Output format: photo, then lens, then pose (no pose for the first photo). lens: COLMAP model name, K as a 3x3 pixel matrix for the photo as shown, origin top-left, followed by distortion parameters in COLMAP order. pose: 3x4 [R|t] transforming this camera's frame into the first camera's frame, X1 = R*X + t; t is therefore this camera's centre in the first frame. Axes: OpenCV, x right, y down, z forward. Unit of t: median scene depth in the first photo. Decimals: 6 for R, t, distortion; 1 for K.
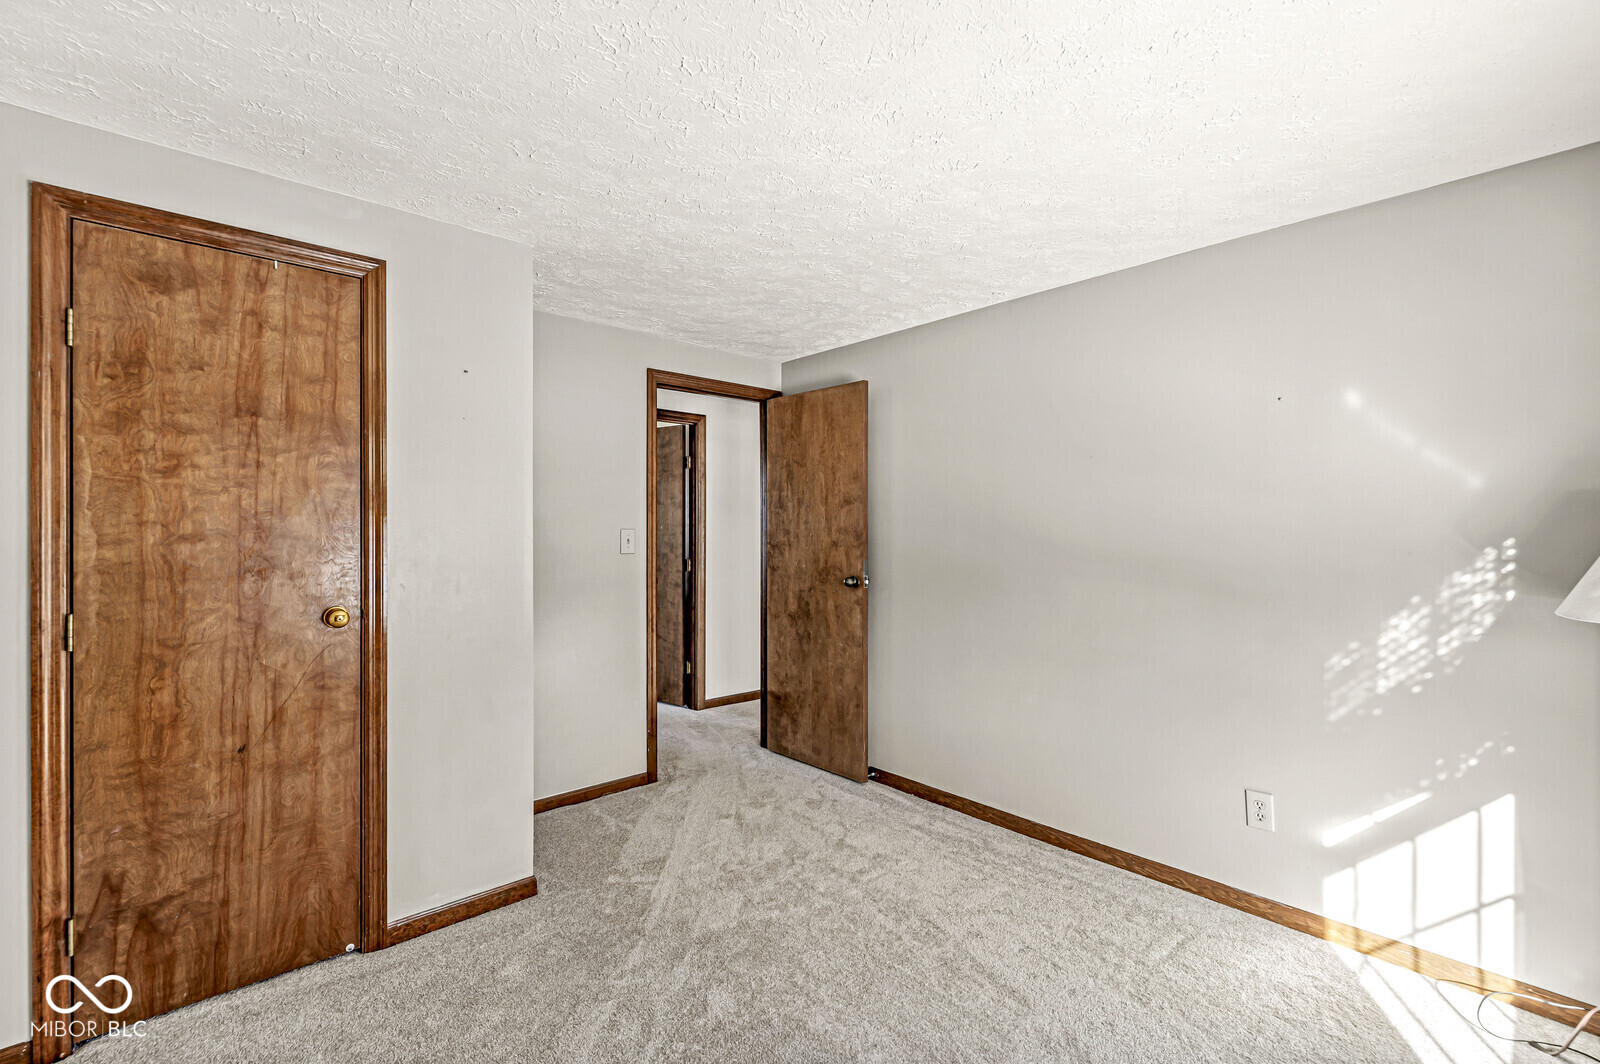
lens RADIAL K [[697.0, 0, 794.0], [0, 697.0, 531.1], [0, 0, 1]] dist [0.000521, 0.000044]
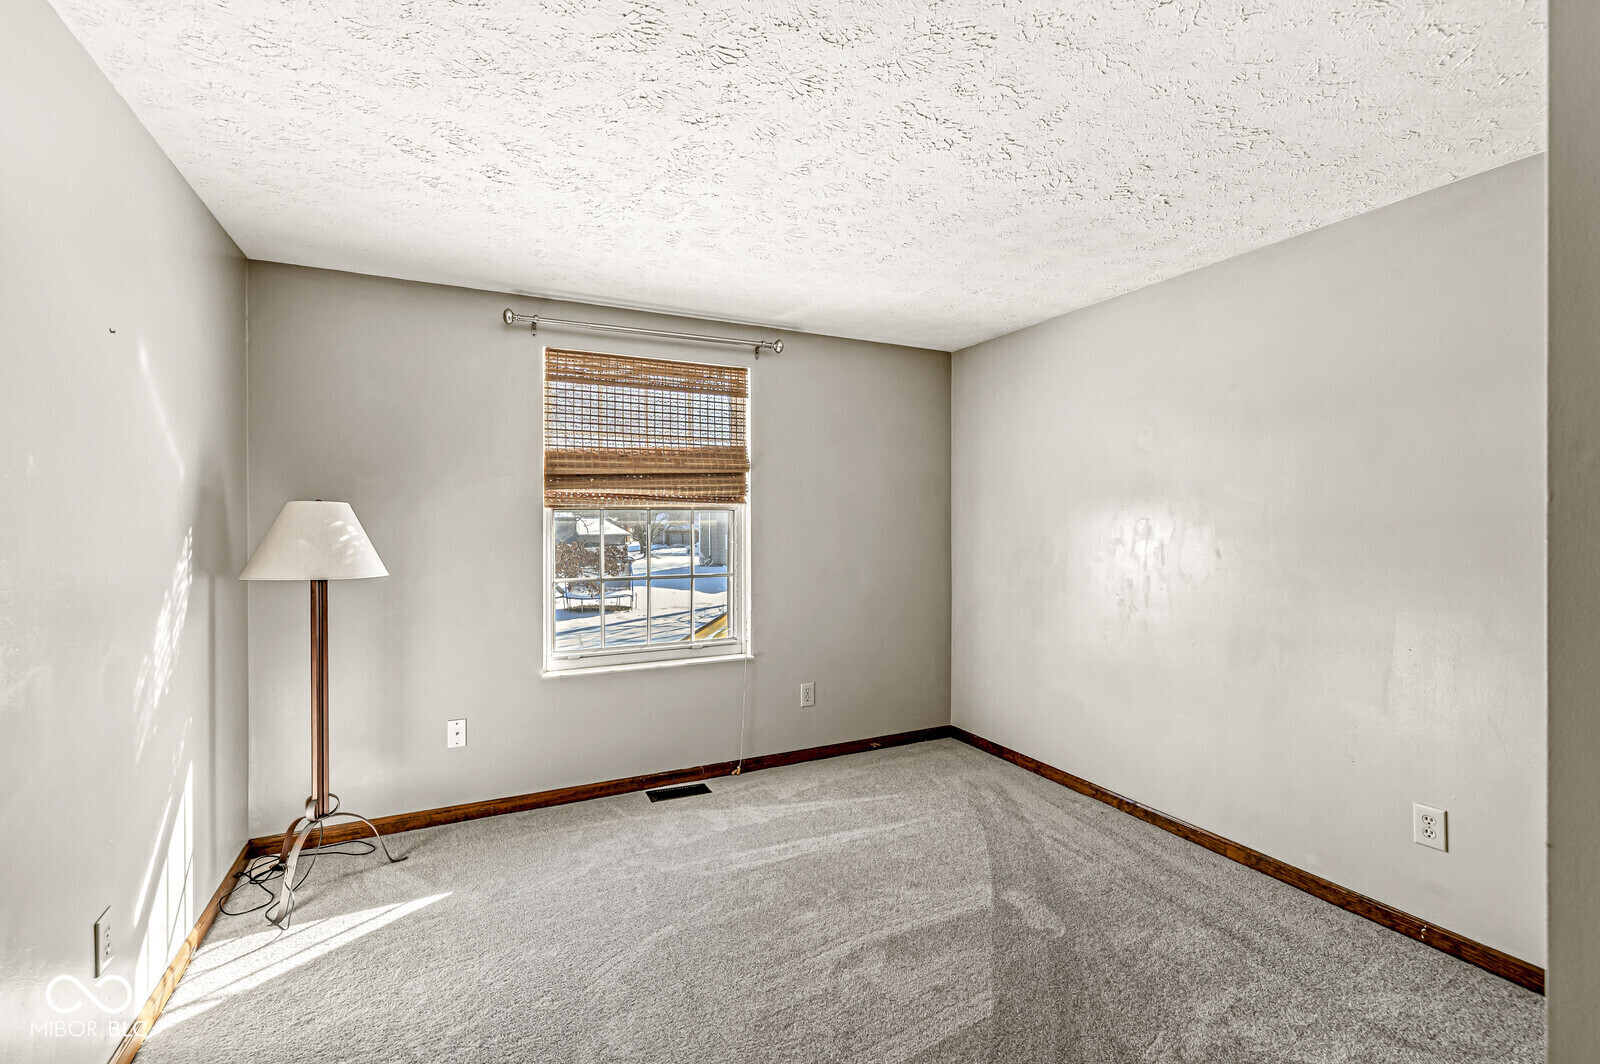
lens RADIAL K [[697.0, 0, 794.0], [0, 697.0, 531.1], [0, 0, 1]] dist [0.000521, 0.000044]
pose [[-0.968320, 0.001006, 0.249712, -0.157239], [0.002391, 0.999983, 0.005245, 0.010524], [-0.249702, 0.005676, -0.968306, 1.735619]]
